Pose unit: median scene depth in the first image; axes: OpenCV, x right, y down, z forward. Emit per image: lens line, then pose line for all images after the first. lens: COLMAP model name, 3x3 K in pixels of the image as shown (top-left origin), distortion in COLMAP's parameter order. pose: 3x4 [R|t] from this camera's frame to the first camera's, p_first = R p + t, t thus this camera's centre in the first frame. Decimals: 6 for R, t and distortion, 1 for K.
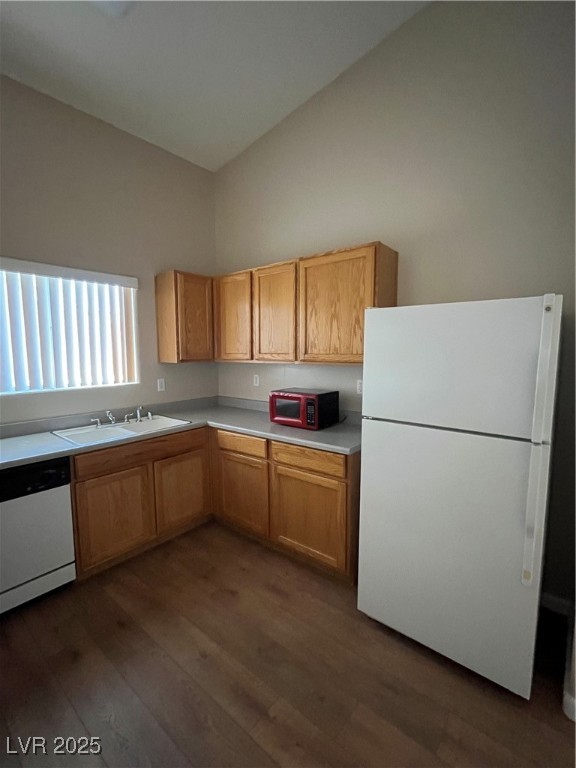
lens RADIAL K [[340.9, 0, 291.9], [0, 340.9, 386.3], [0, 0, 1]] dist [-0.000361, -0.000655]
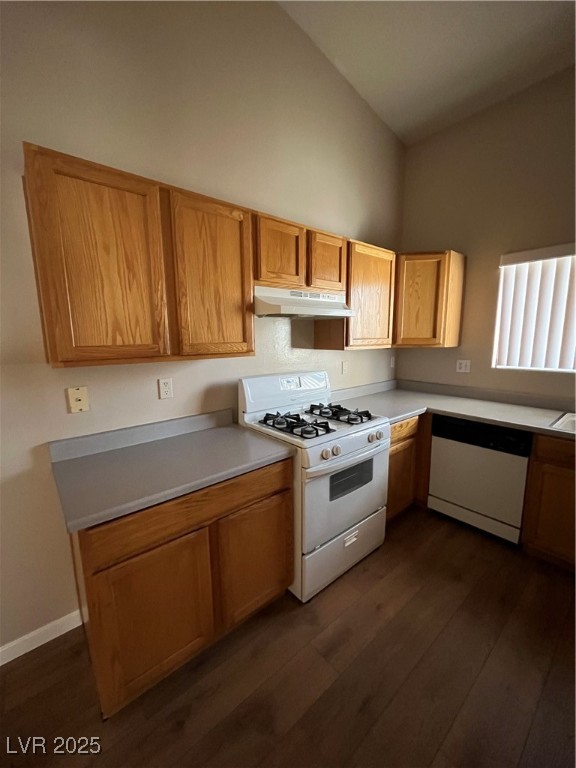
lens RADIAL K [[309.3, 0, 288.2], [0, 309.3, 384.9], [0, 0, 1]] dist [-0.002246, -0.000284]
pose [[-0.178184, 0.155985, -0.971555, 0.302090], [-0.089671, 0.980673, 0.173894, -0.028569], [0.979903, 0.118105, -0.160753, 0.315229]]
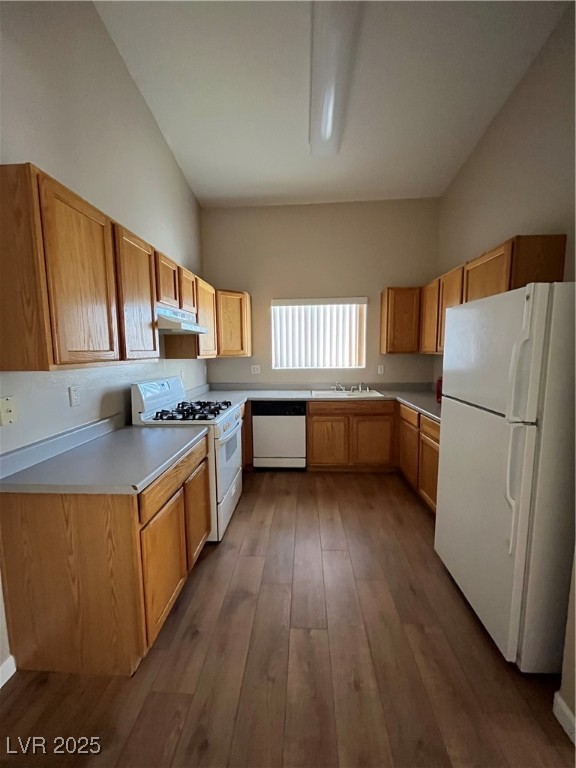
lens RADIAL K [[309.3, 0, 287.9], [0, 309.3, 384.1], [0, 0, 1]] dist [-0.002246, -0.000284]
pose [[0.593170, 0.083568, -0.800728, 0.522891], [-0.074034, 0.996046, 0.049110, 0.026024], [0.801666, 0.030150, 0.597012, -0.090413]]
